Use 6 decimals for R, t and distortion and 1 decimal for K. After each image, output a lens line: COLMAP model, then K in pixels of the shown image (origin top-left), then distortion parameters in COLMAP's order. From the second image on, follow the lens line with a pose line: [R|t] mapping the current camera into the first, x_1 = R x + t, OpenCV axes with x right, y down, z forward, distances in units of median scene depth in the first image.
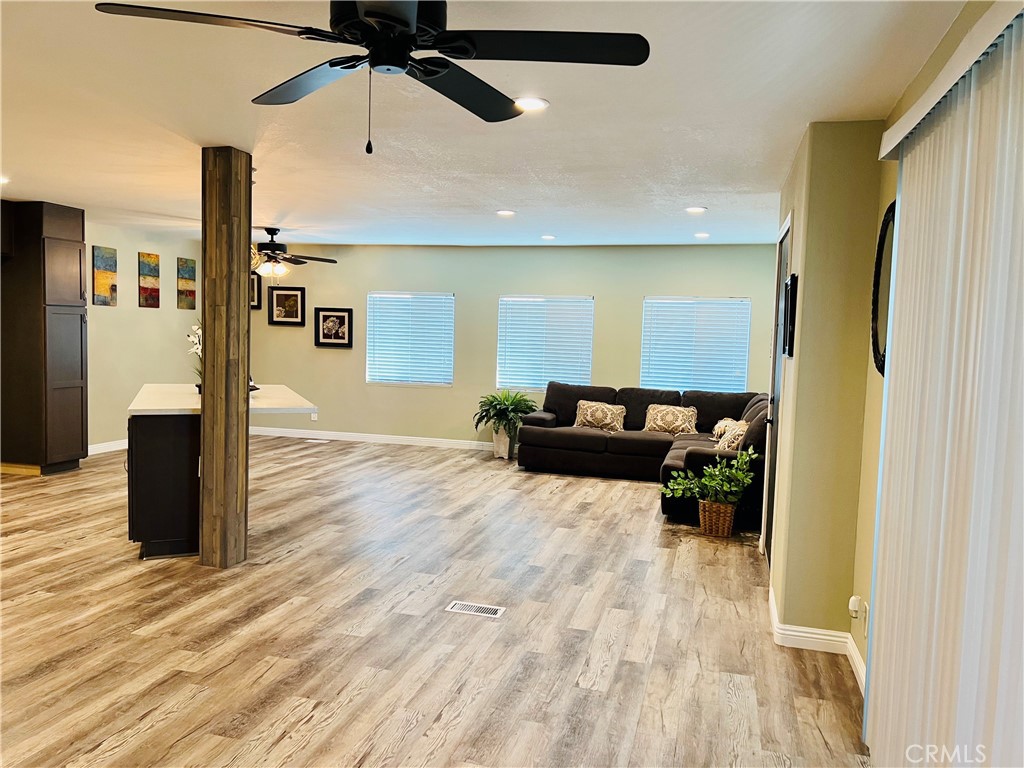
lens RADIAL K [[770.0, 0, 514.3], [0, 770.0, 383.4], [0, 0, 1]] dist [0.063854, -0.075809]
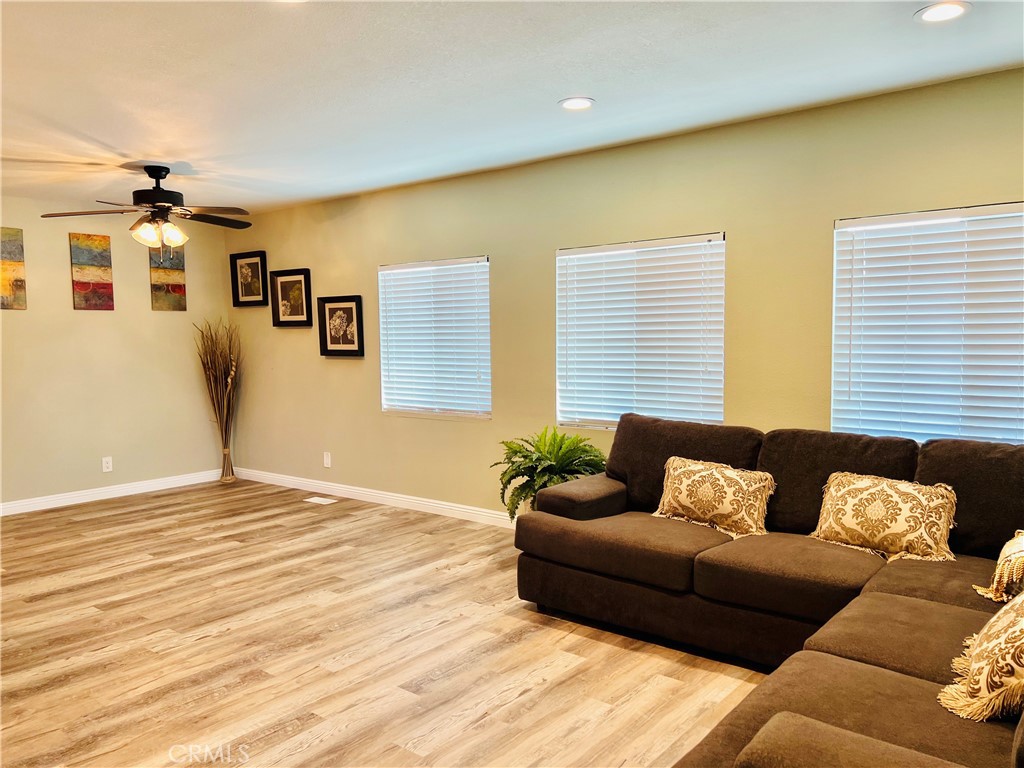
lens RADIAL K [[770.0, 0, 509.3], [0, 770.0, 387.2], [0, 0, 1]] dist [0.063854, -0.075809]
pose [[0.914011, -0.014747, -0.405420, 0.219359], [0.014163, 0.999890, -0.004442, -0.022482], [0.405441, -0.001682, 0.914120, 0.637832]]
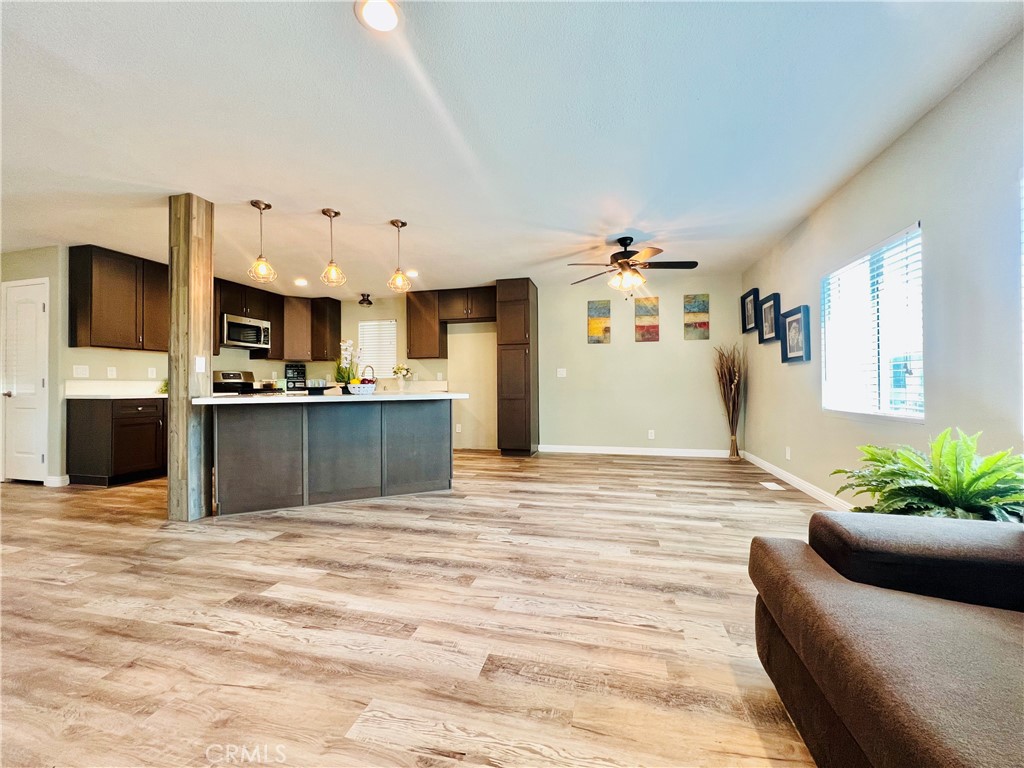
lens RADIAL K [[410.9, 0, 509.8], [0, 410.9, 380.0], [0, 0, 1]] dist [-0.002335, 0.000747]
pose [[0.019167, -0.043369, -0.998875, 0.209528], [-0.058876, 0.997276, -0.044429, 0.004240], [0.998081, 0.059661, 0.016561, 0.997397]]
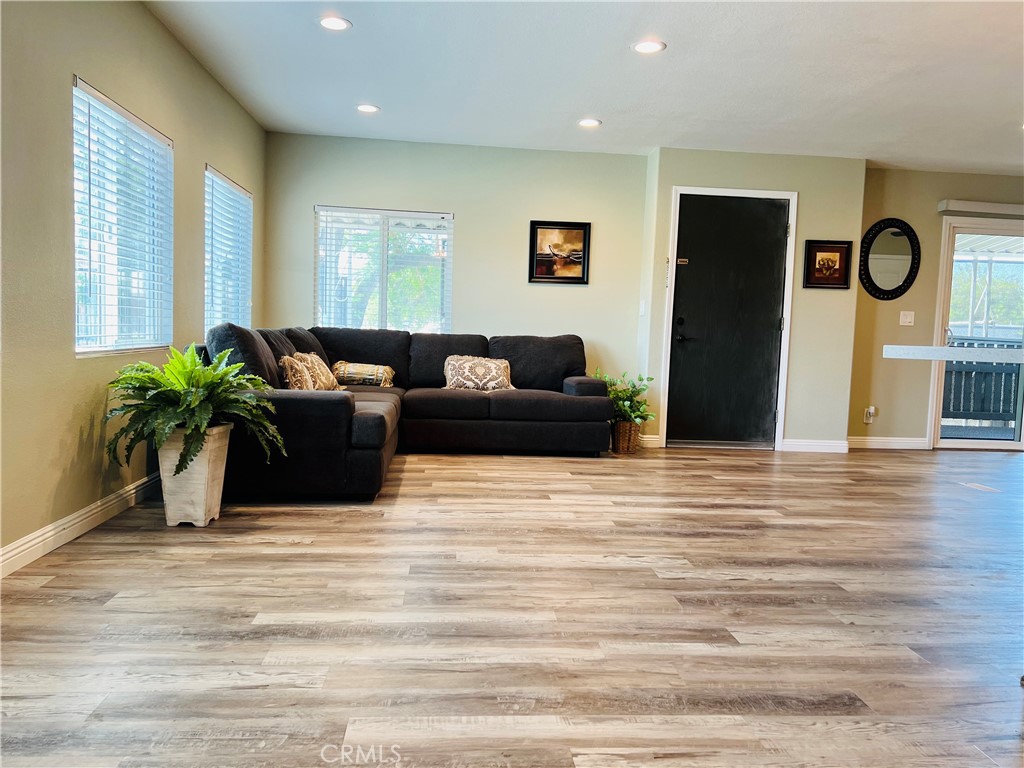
lens RADIAL K [[770.0, 0, 508.3], [0, 770.0, 384.5], [0, 0, 1]] dist [0.063854, -0.075809]
pose [[-0.342234, -0.109308, 0.933235, -0.545988], [0.016876, 0.992335, 0.122419, -0.025406], [-0.939463, 0.057645, -0.337766, 1.226394]]
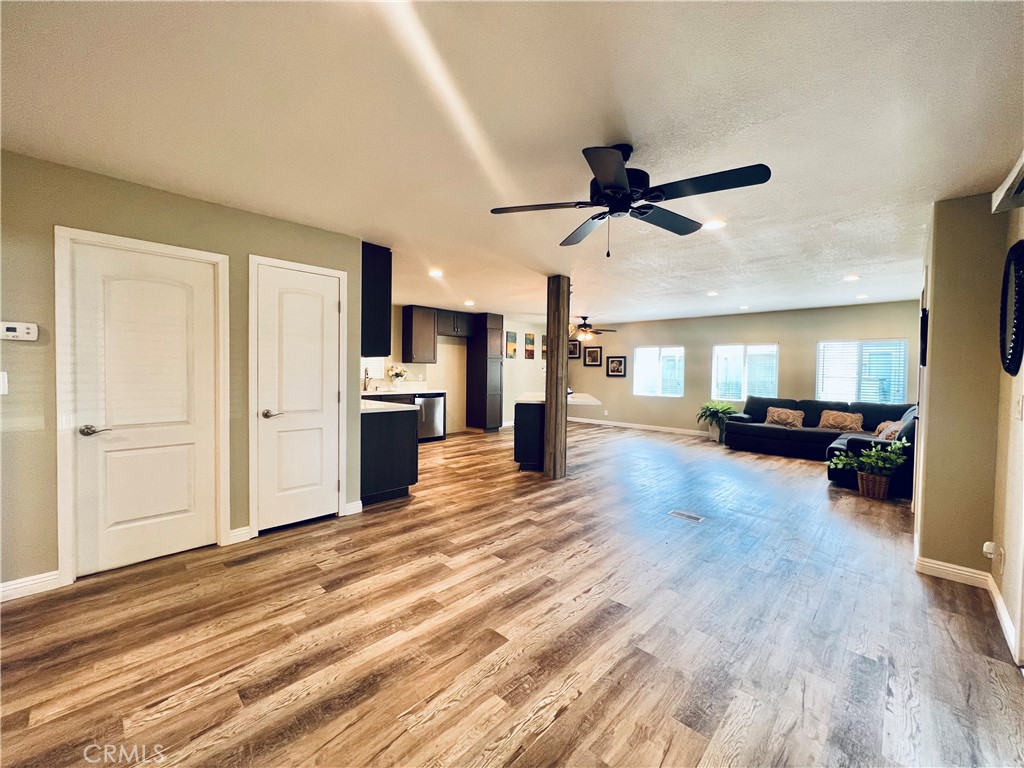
lens RADIAL K [[410.9, 0, 508.7], [0, 410.9, 380.5], [0, 0, 1]] dist [-0.002335, 0.000747]
pose [[0.876400, -0.007326, -0.481528, 0.027329], [-0.018676, 0.998615, -0.049184, 0.022518], [0.481221, 0.052098, 0.875050, -0.009645]]
